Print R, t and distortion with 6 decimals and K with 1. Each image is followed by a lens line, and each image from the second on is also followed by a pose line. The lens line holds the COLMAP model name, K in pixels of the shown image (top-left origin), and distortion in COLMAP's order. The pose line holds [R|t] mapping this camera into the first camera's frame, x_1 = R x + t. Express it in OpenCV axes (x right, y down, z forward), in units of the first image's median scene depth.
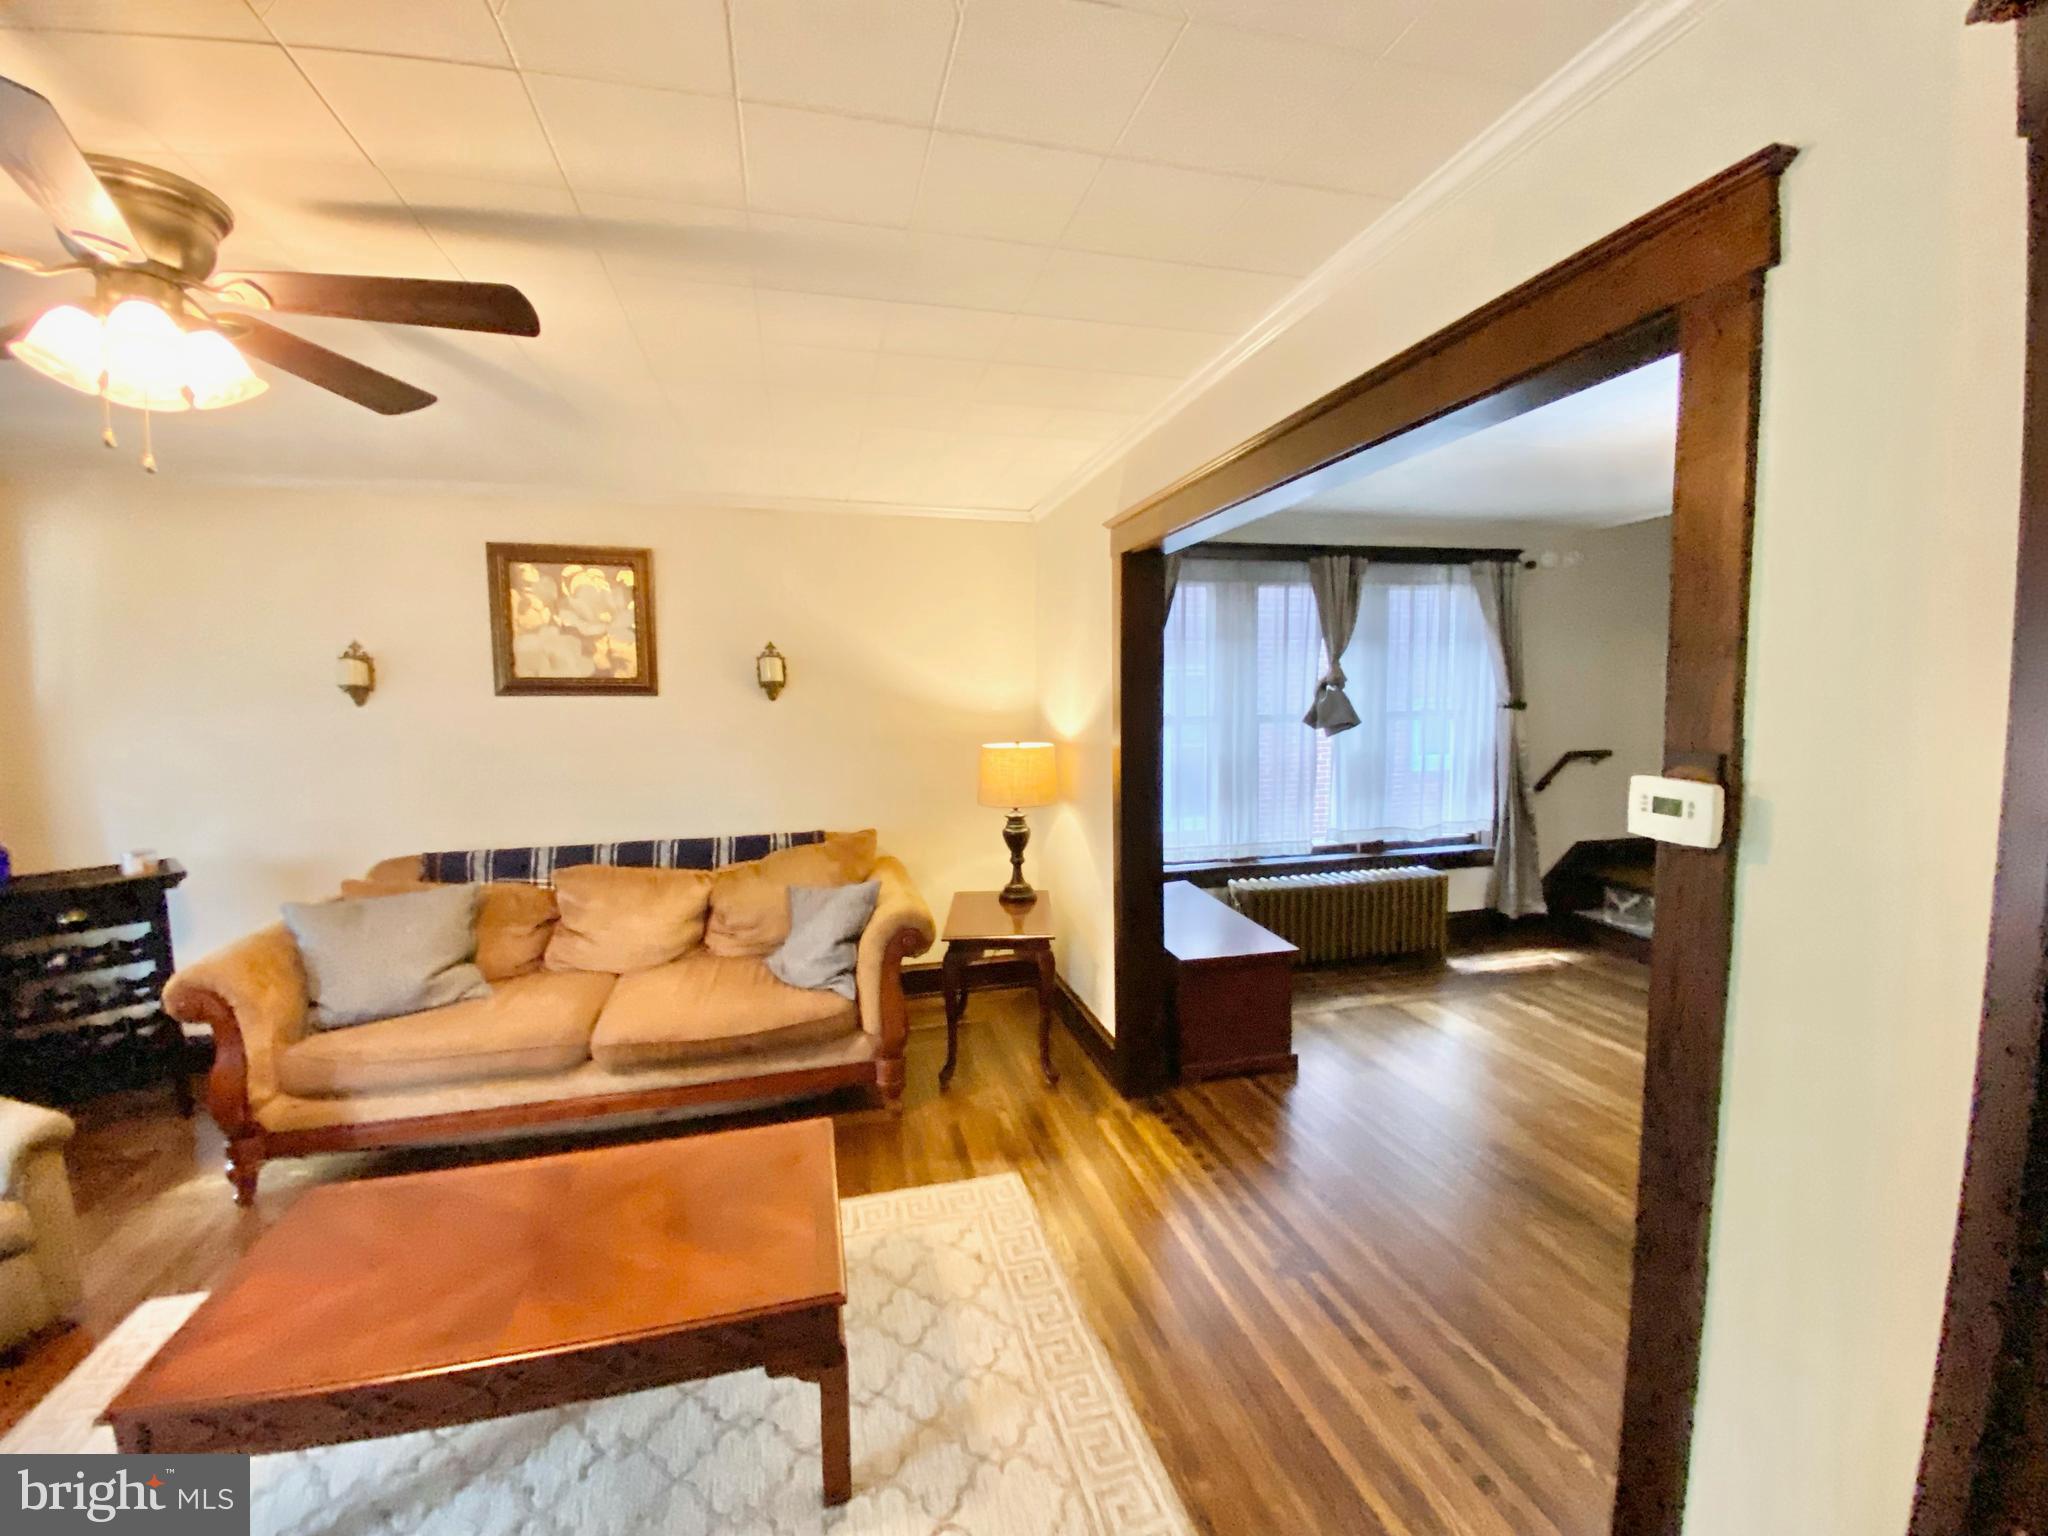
lens RADIAL K [[822.4, 0, 1022.9], [0, 822.4, 760.5], [0, 0, 1]] dist [0.015733, -0.021885]
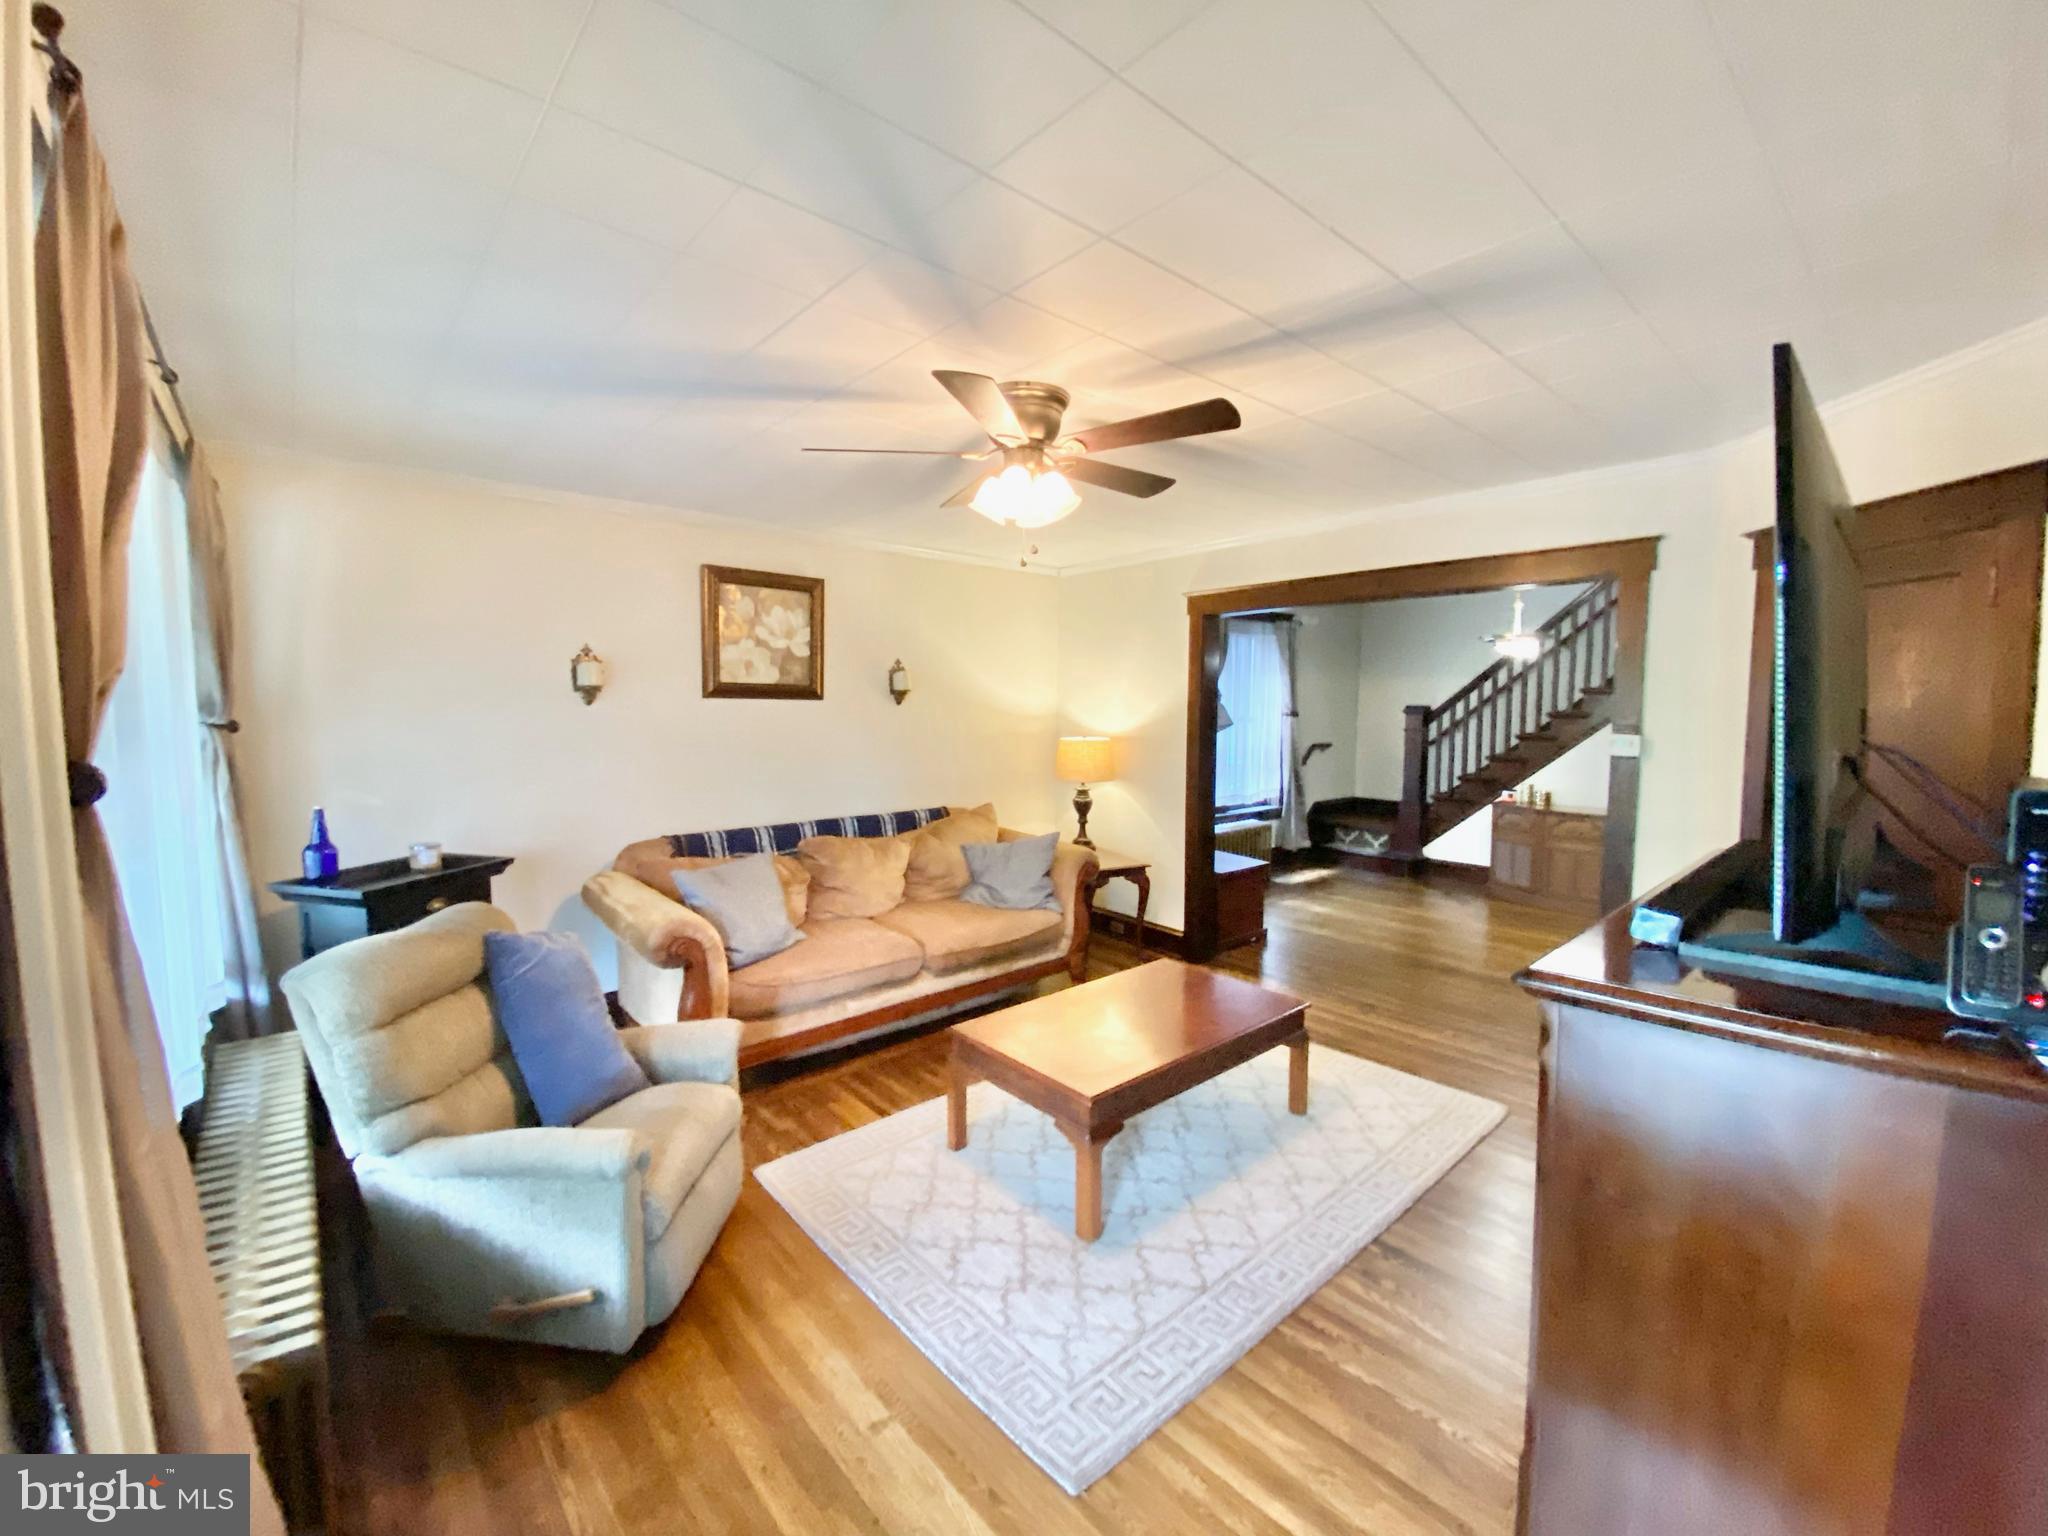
lens RADIAL K [[822.4, 0, 1022.9], [0, 822.4, 760.5], [0, 0, 1]] dist [0.015733, -0.021885]
pose [[0.894557, -0.016430, 0.446652, -0.874236], [0.020284, 0.999787, -0.003848, 0.025845], [-0.446494, 0.012502, 0.894699, -0.255493]]
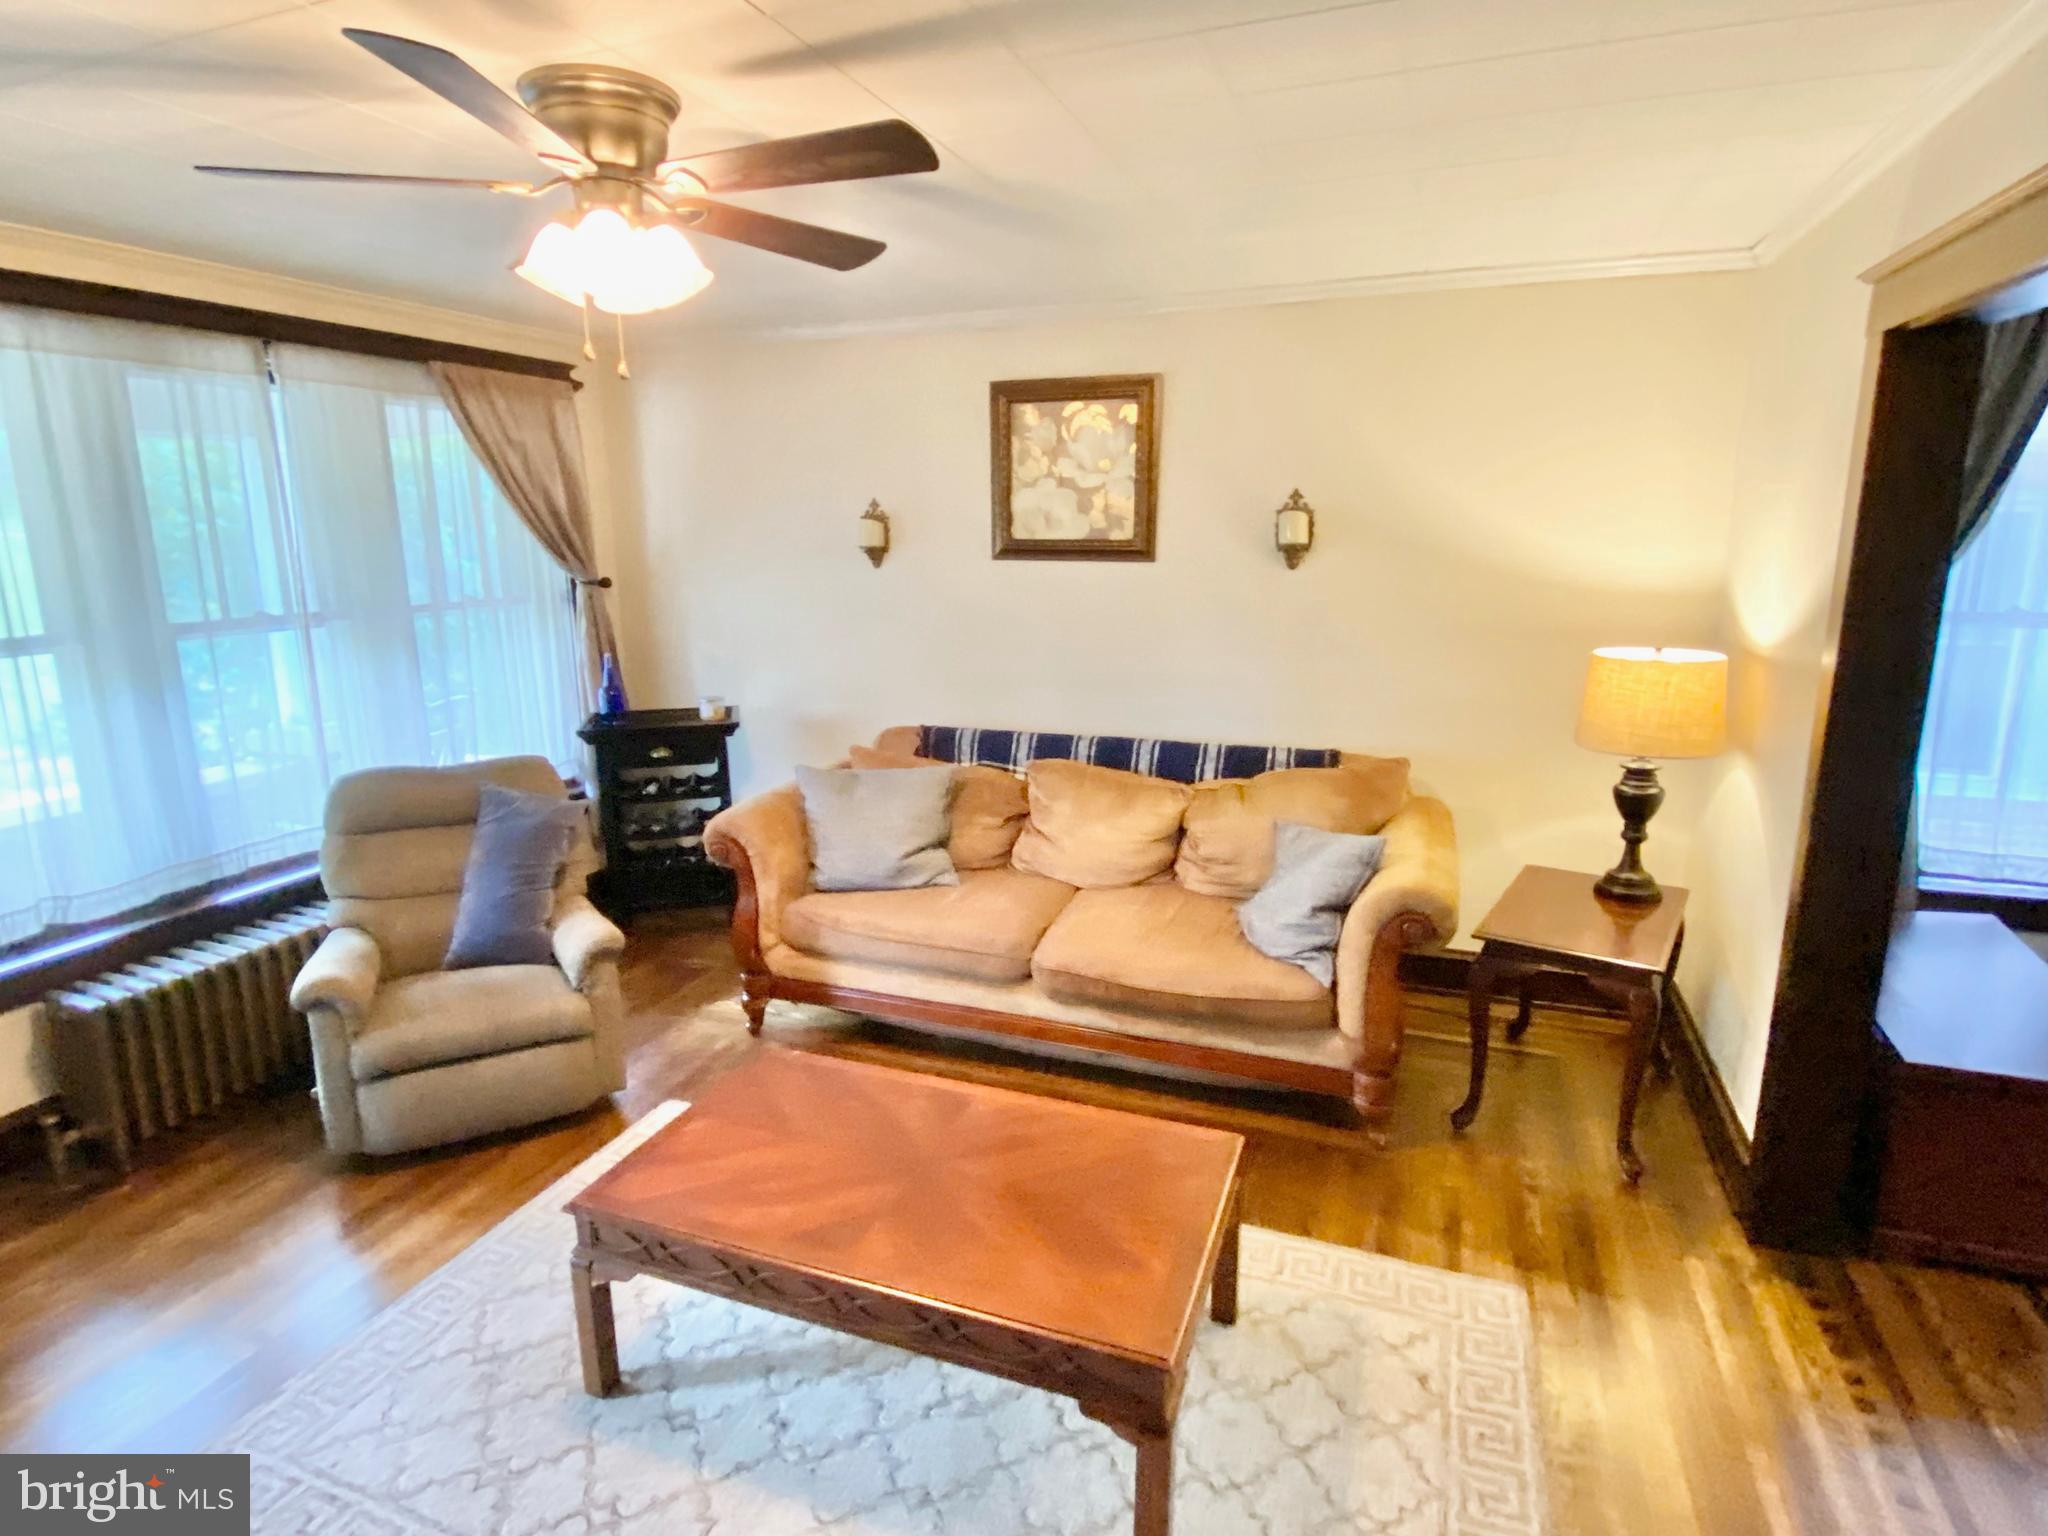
lens RADIAL K [[1077.3, 0, 1016.8], [0, 1077.3, 756.4], [0, 0, 1]] dist [0.024593, -0.032114]
pose [[0.807870, 0.126936, -0.575529, 0.101250], [-0.048331, 0.987510, 0.149957, -0.049969], [0.587376, -0.093330, 0.803915, 0.055101]]
